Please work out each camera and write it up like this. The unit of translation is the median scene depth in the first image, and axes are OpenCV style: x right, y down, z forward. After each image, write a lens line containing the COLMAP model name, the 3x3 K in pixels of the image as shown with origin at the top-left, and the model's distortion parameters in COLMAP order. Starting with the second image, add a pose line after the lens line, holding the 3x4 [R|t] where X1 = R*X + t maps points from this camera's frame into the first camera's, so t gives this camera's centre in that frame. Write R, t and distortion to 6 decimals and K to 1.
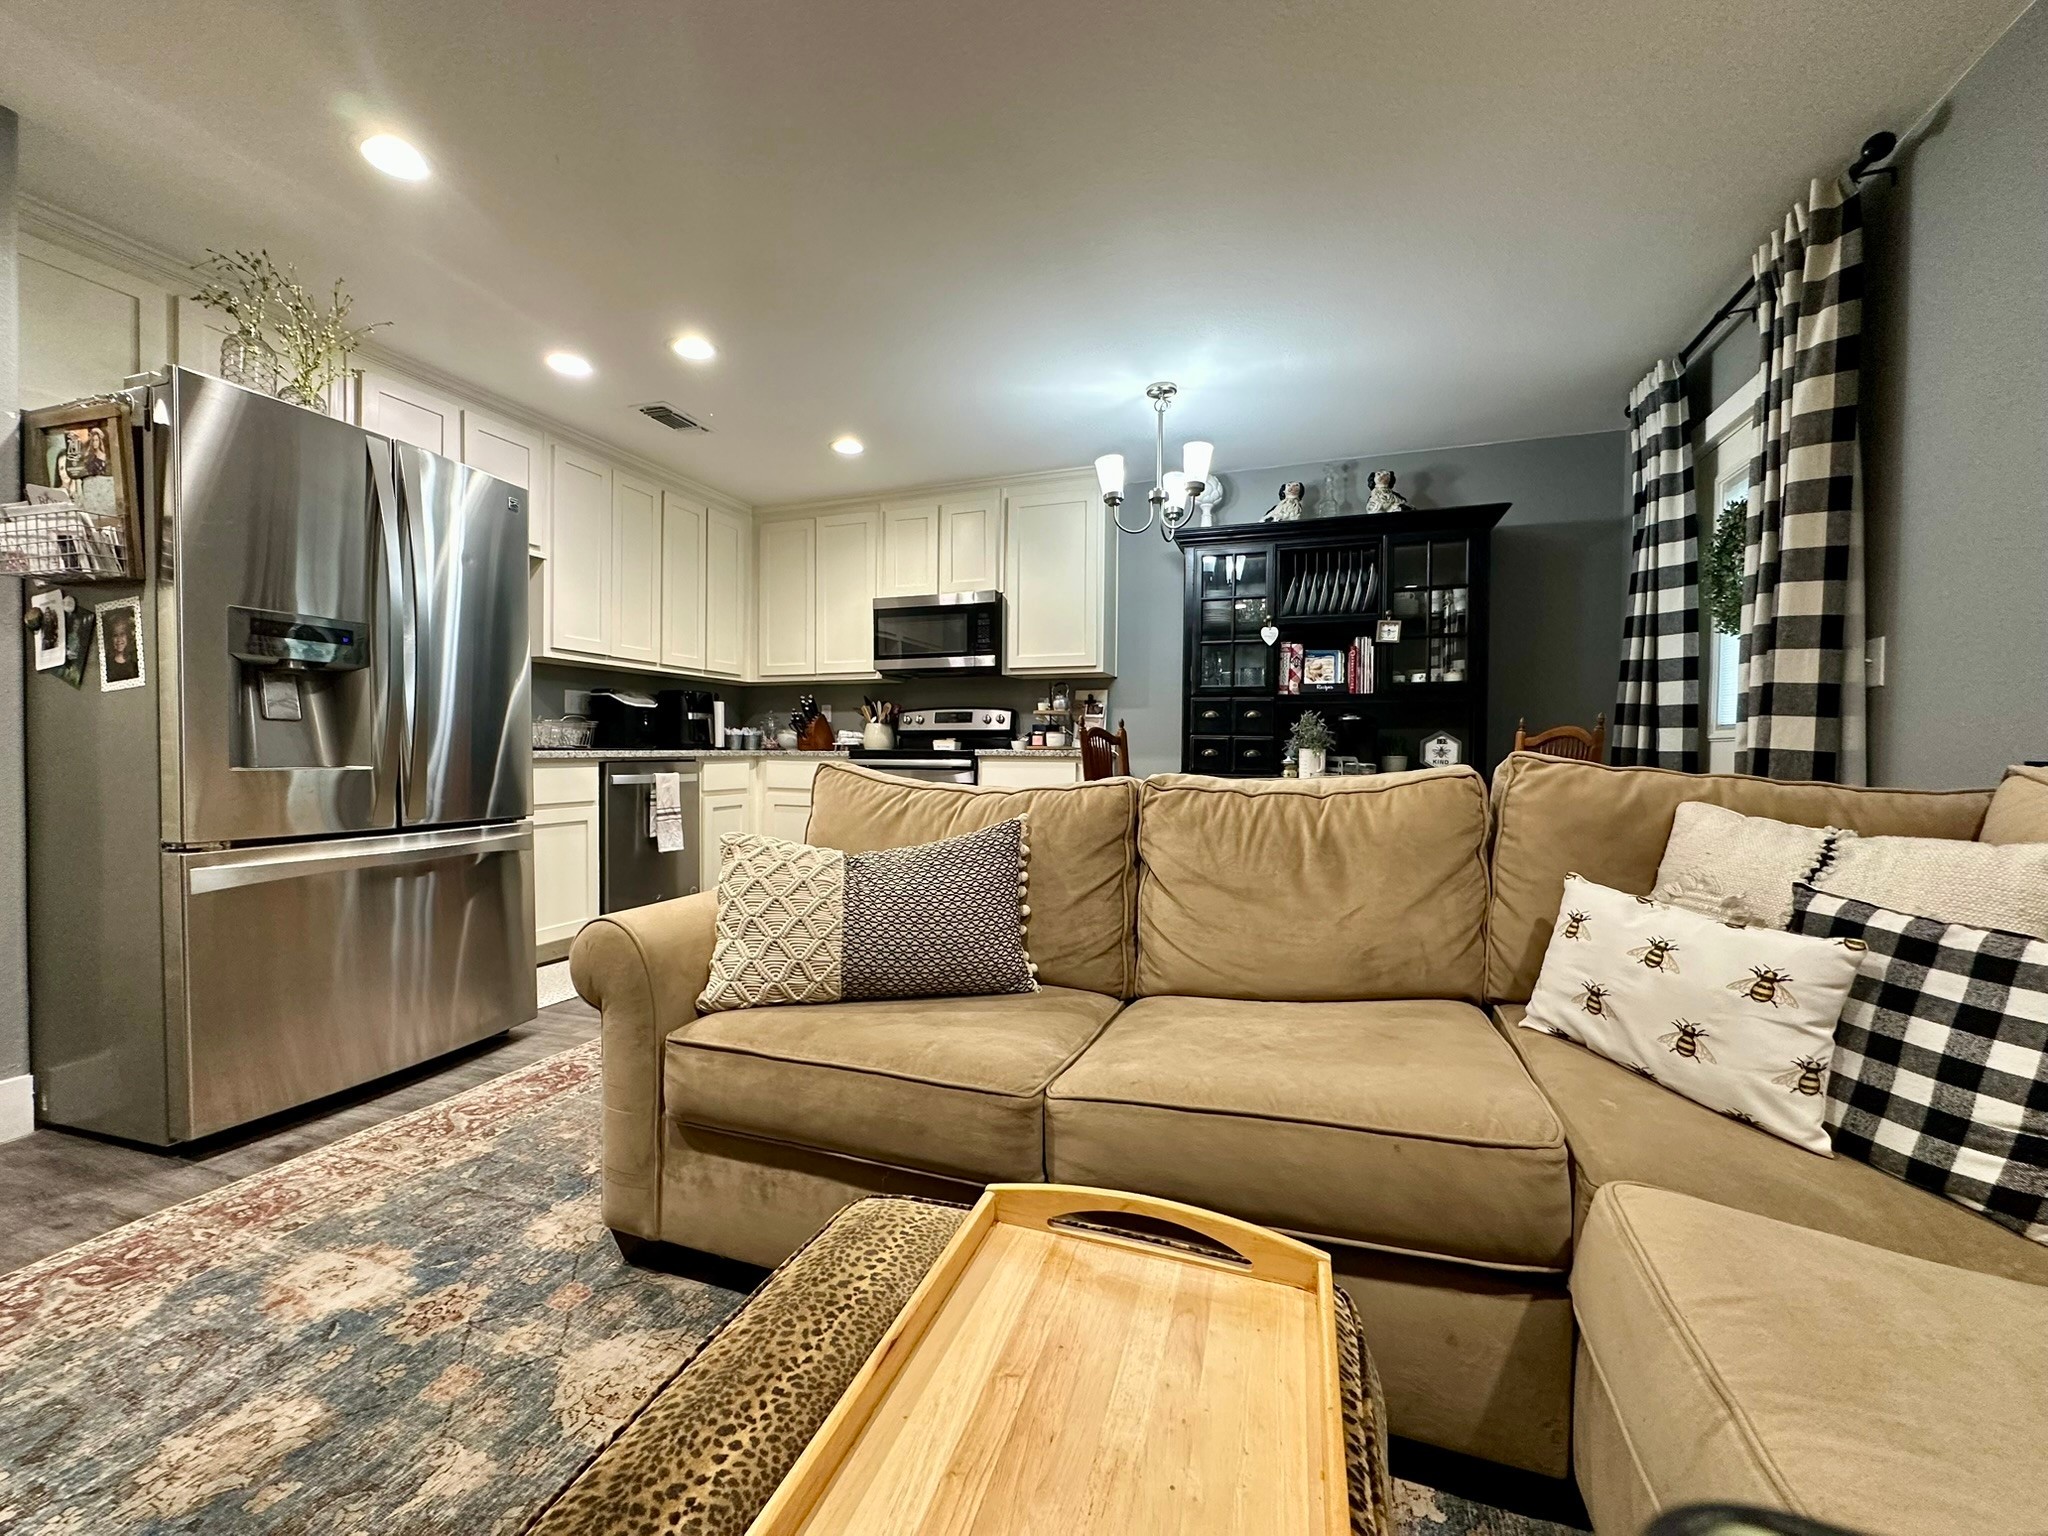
lens RADIAL K [[816.5, 0, 1025.4], [0, 816.5, 769.0], [0, 0, 1]] dist [-0.006853, 0.002207]
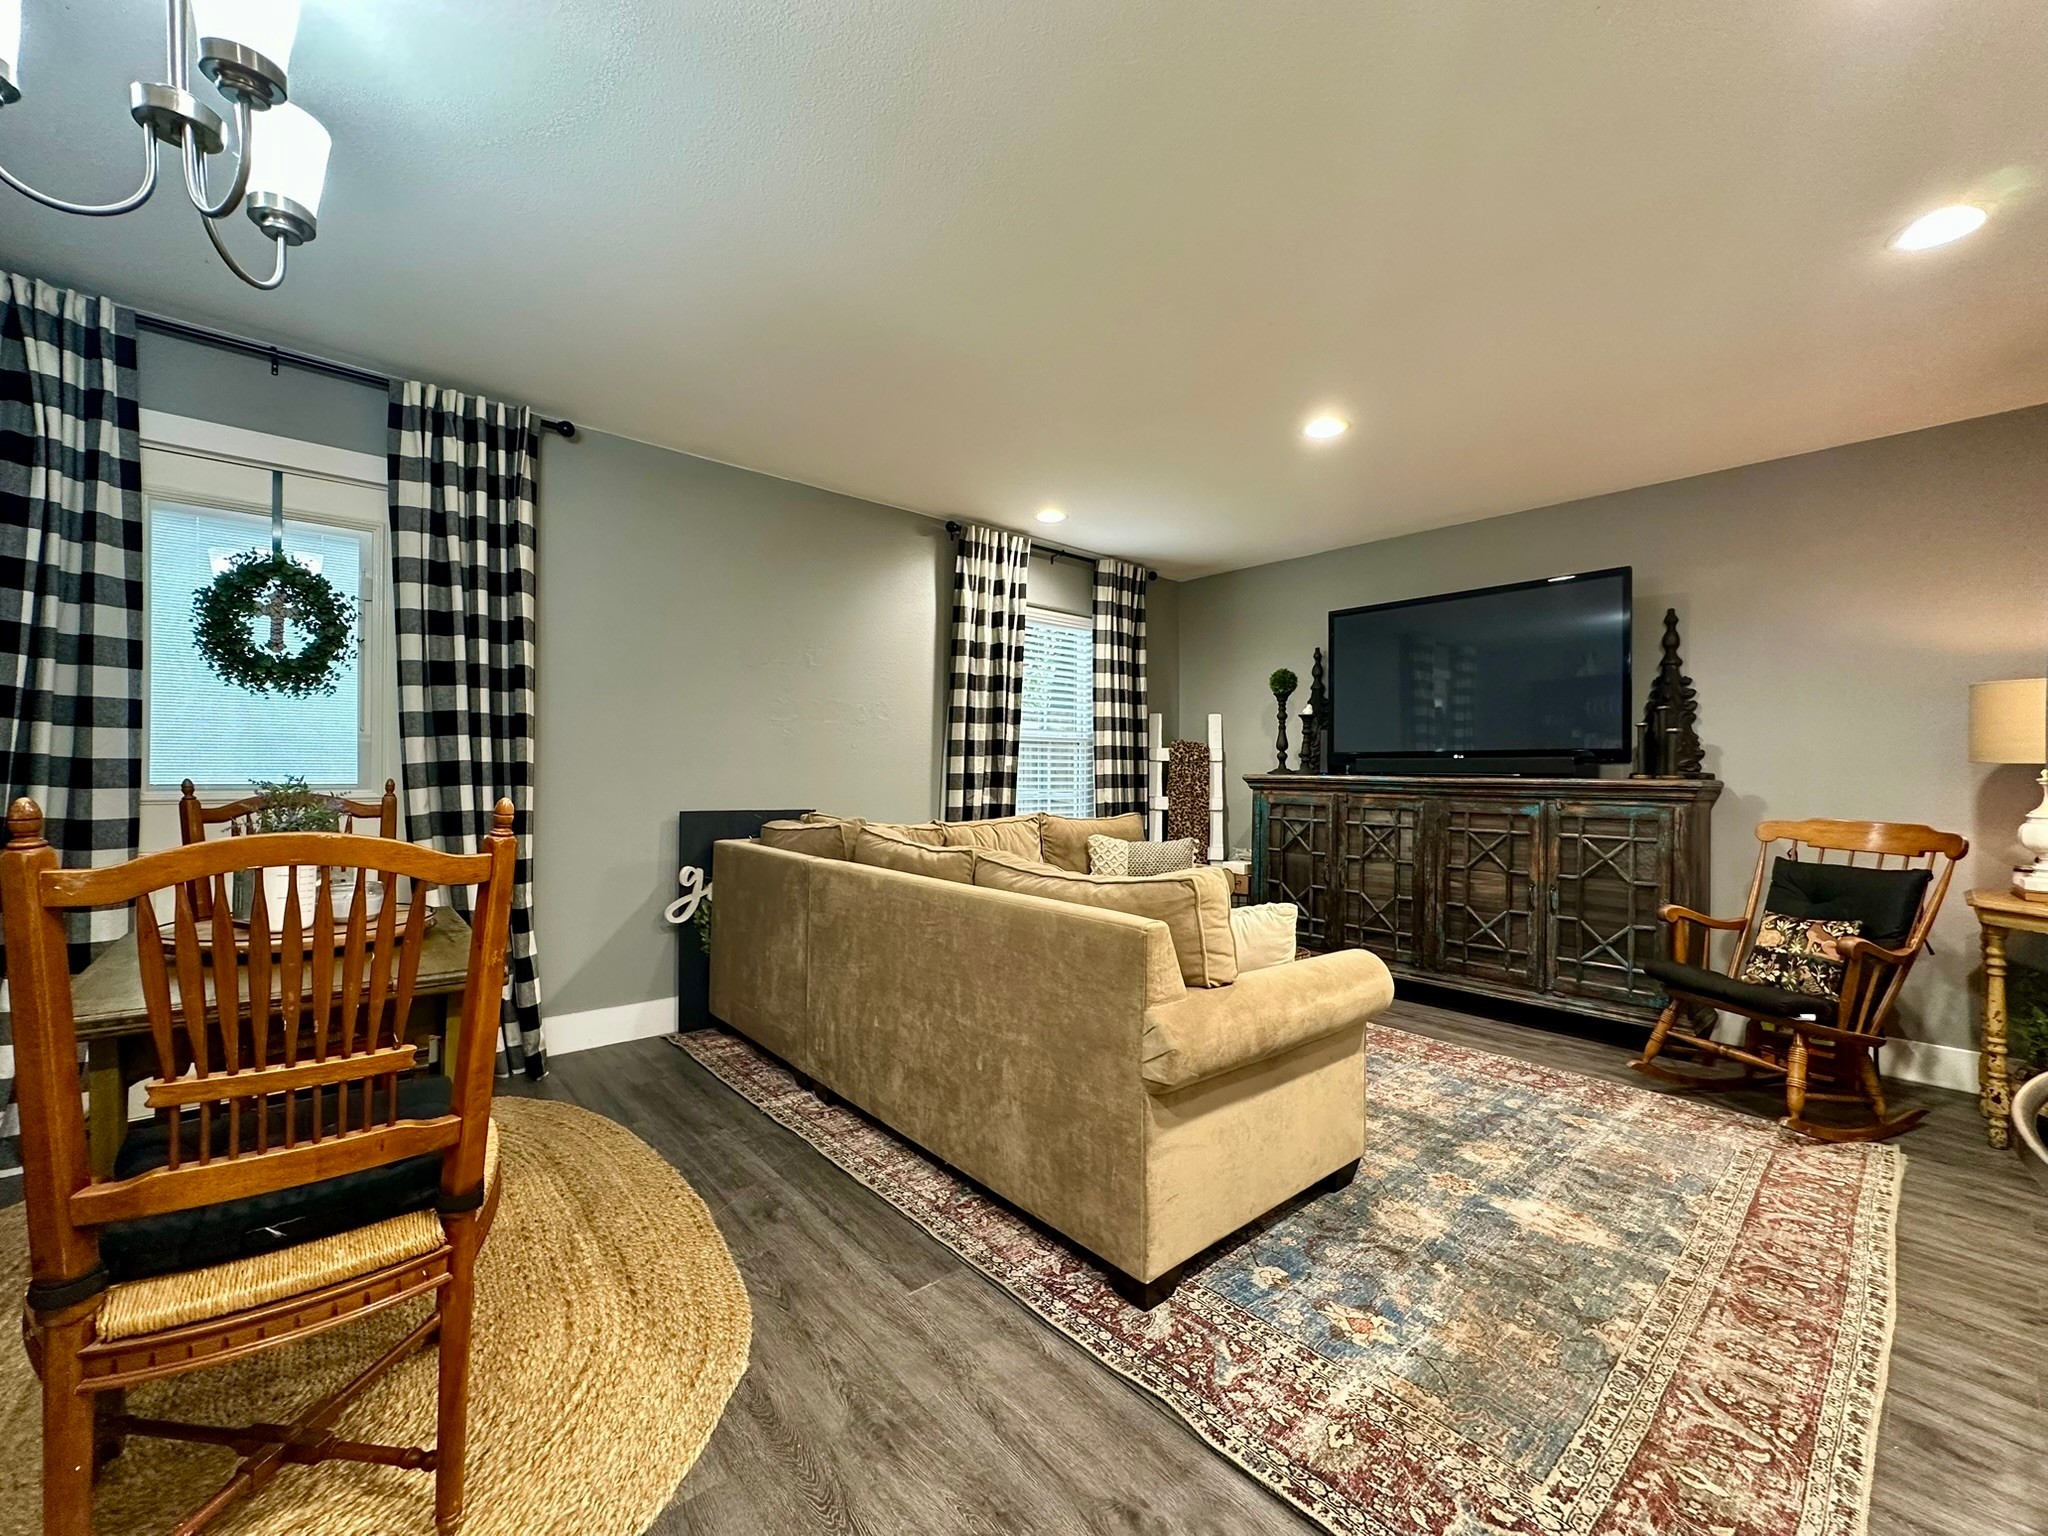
lens RADIAL K [[816.5, 0, 1025.4], [0, 816.5, 769.0], [0, 0, 1]] dist [-0.006853, 0.002207]
pose [[-0.874667, -0.016736, 0.484435, -0.268893], [-0.005486, 0.999682, 0.024631, -0.075732], [-0.484693, 0.018887, -0.874480, 1.023537]]
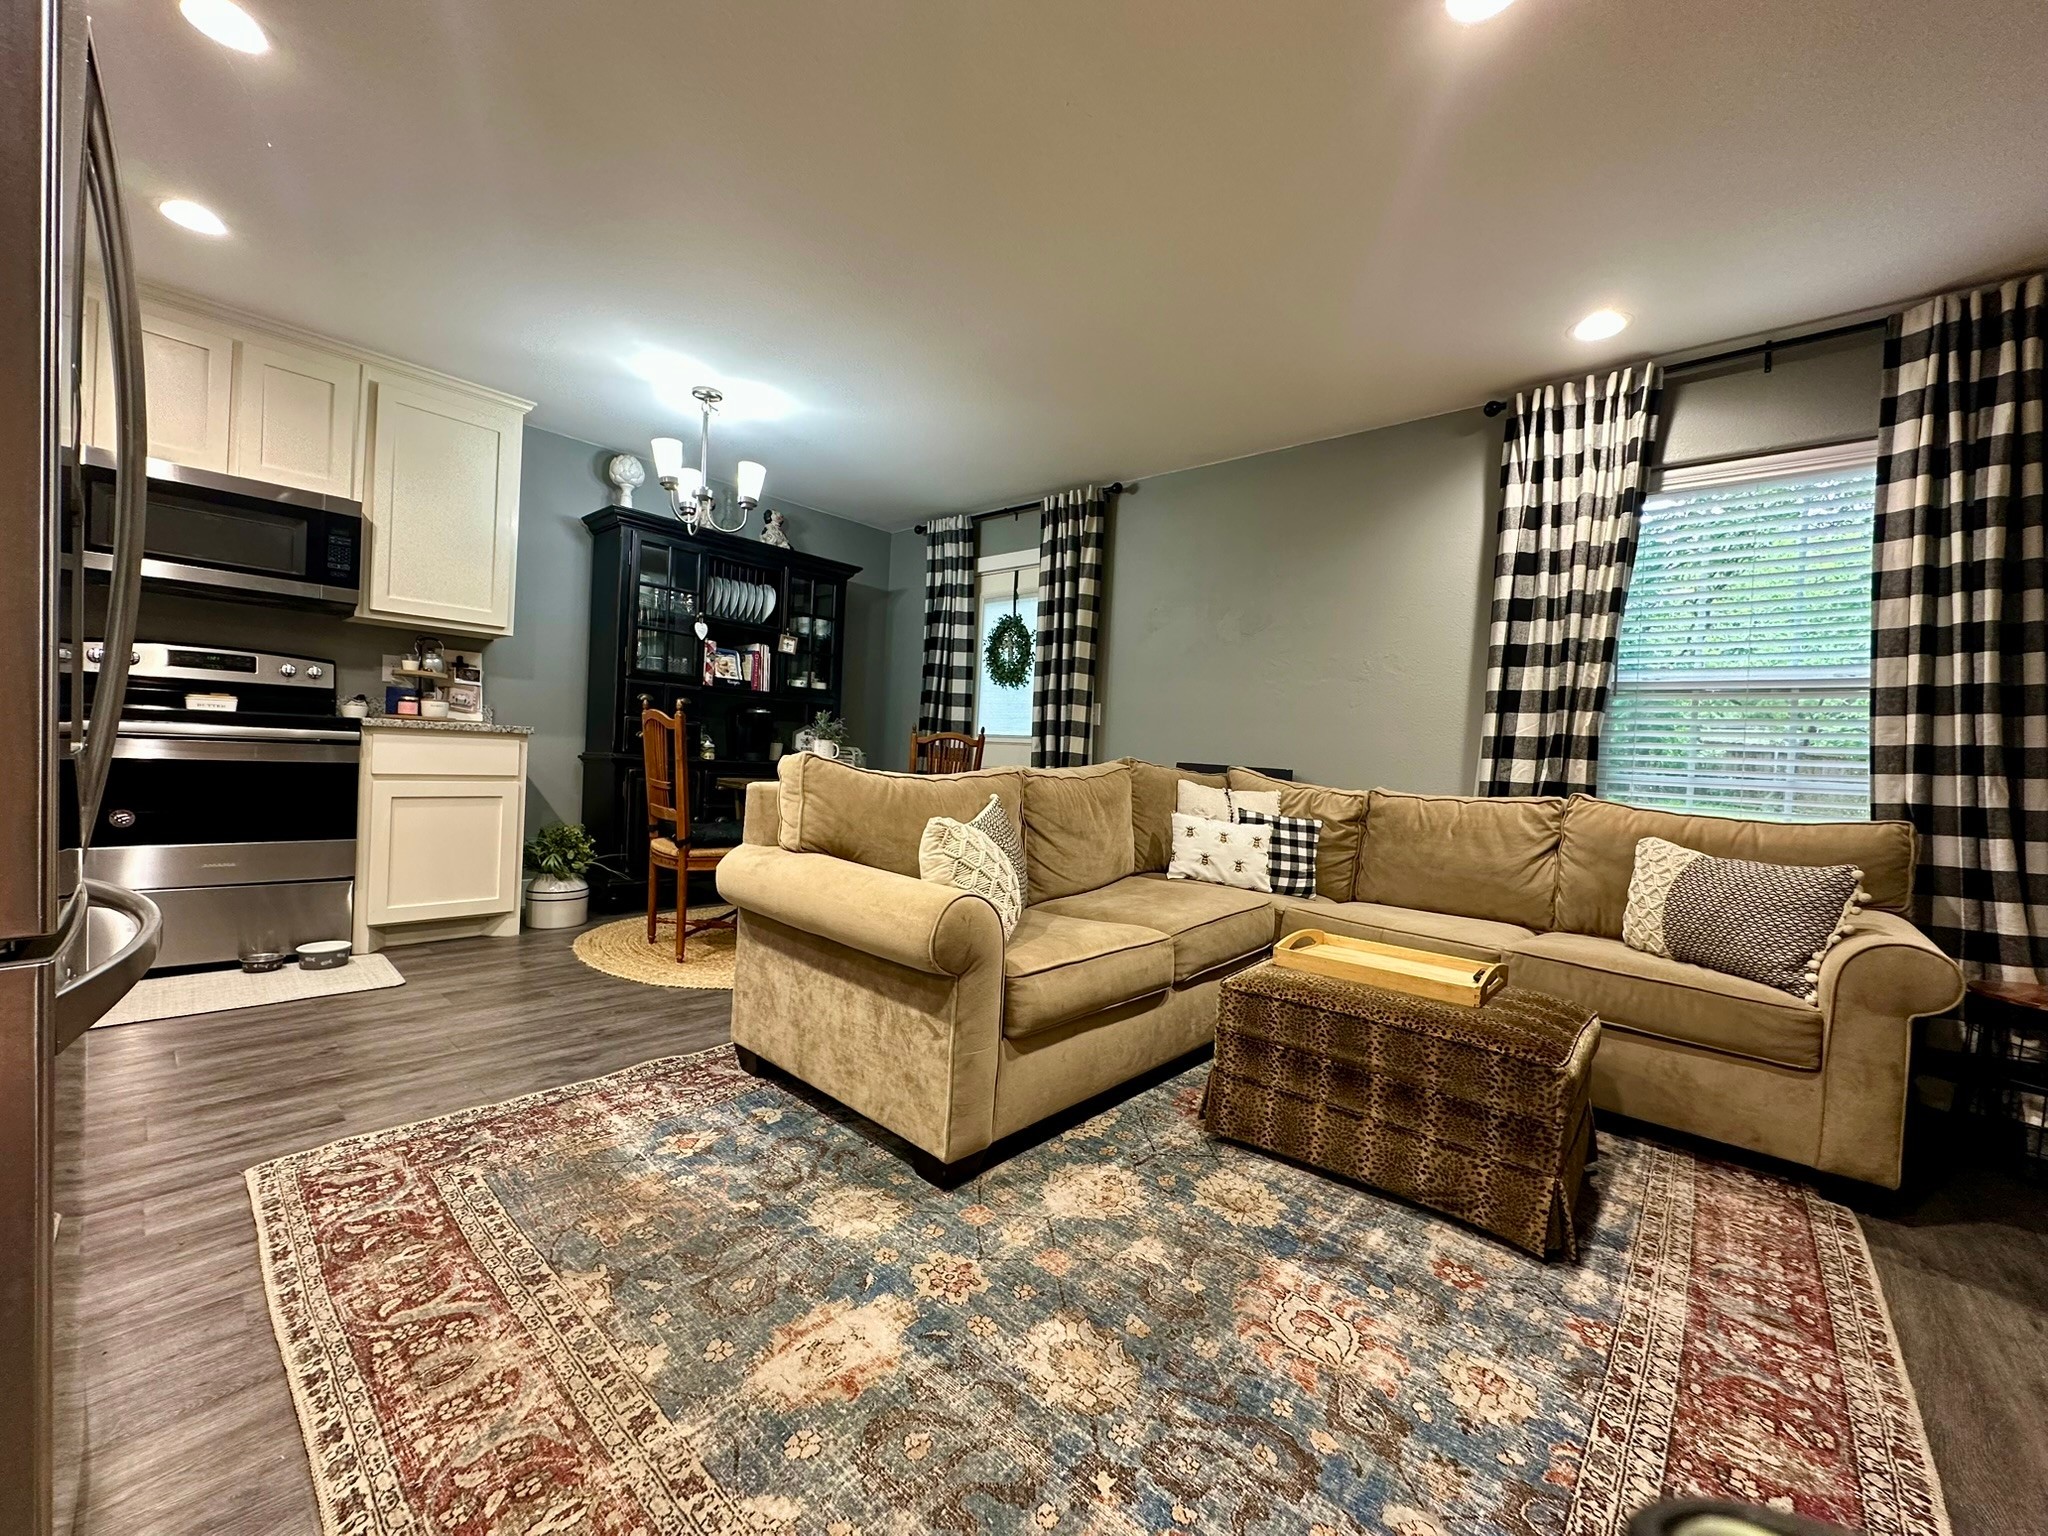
lens RADIAL K [[816.5, 0, 1025.4], [0, 816.5, 769.0], [0, 0, 1]] dist [-0.006853, 0.002207]
pose [[0.371691, -0.003403, 0.928350, -0.600397], [-0.027706, 0.999507, 0.014757, -0.005569], [-0.927943, -0.031206, 0.371413, 0.191244]]
